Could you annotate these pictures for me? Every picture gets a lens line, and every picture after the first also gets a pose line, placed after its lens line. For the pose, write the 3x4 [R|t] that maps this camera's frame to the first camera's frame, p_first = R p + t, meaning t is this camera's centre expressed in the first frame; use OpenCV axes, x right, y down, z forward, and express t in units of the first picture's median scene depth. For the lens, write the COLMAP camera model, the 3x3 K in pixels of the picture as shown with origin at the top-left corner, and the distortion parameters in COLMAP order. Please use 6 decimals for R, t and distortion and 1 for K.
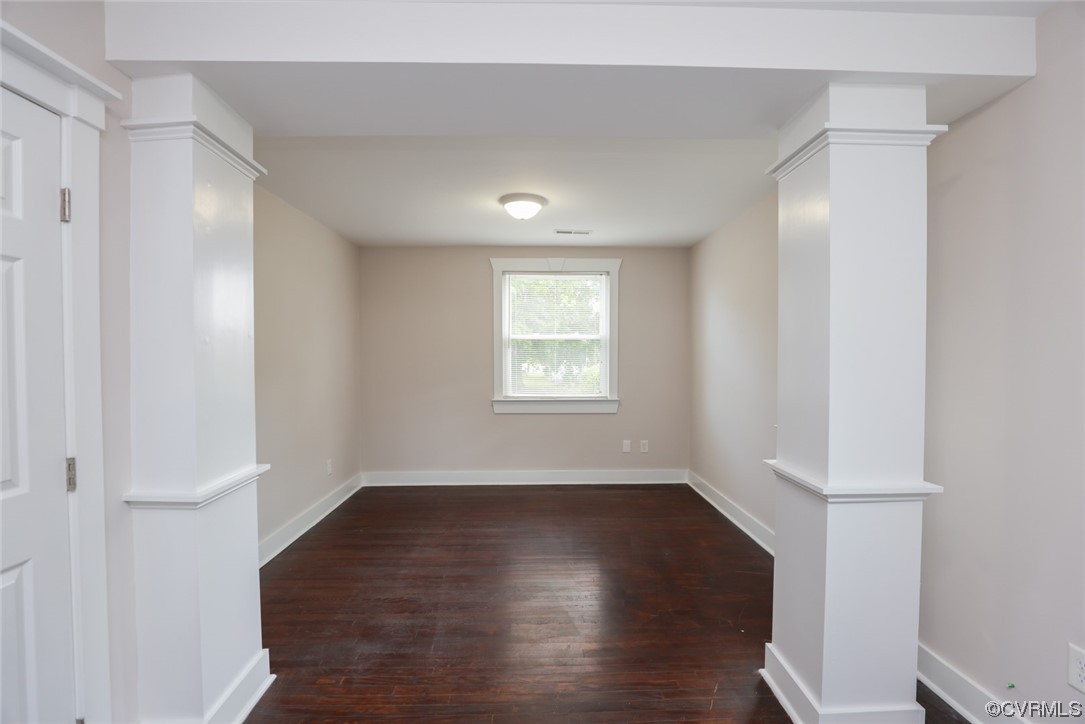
lens RADIAL K [[495.9, 0, 534.1], [0, 495.9, 365.1], [0, 0, 1]] dist [-0.035845, 0.006034]
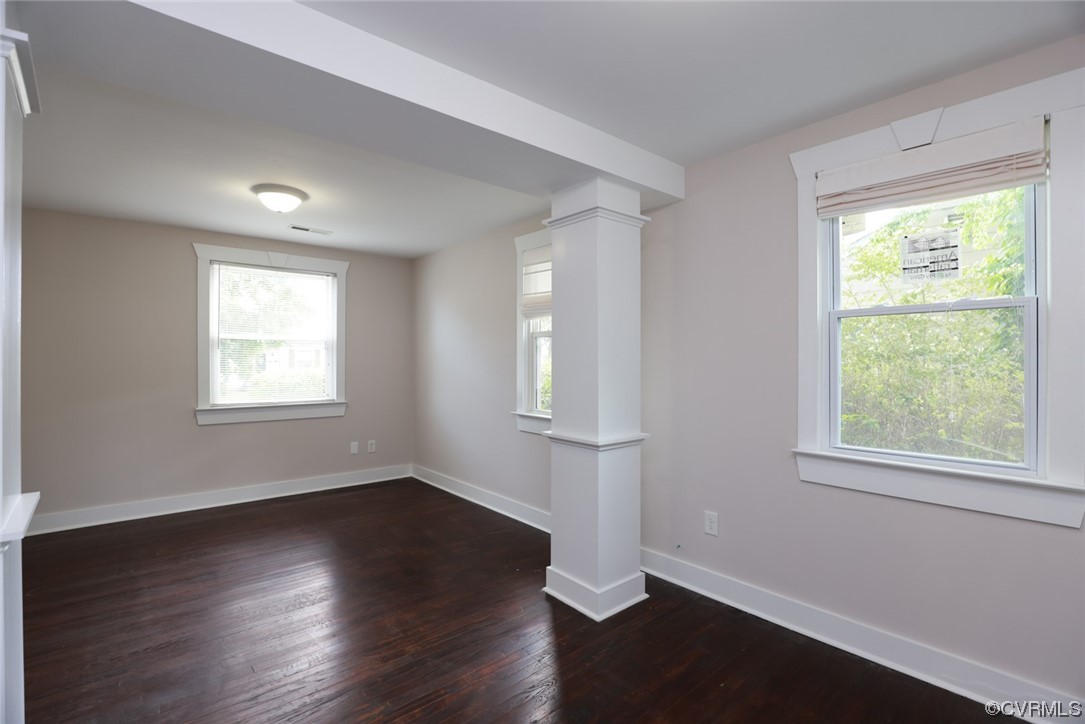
lens RADIAL K [[495.9, 0, 543.6], [0, 495.9, 360.3], [0, 0, 1]] dist [-0.035845, 0.006034]
pose [[0.778266, 0.001703, 0.627933, -0.205740], [0.011296, 0.999797, -0.016712, 0.009538], [-0.627834, 0.020099, 0.778088, -0.039012]]
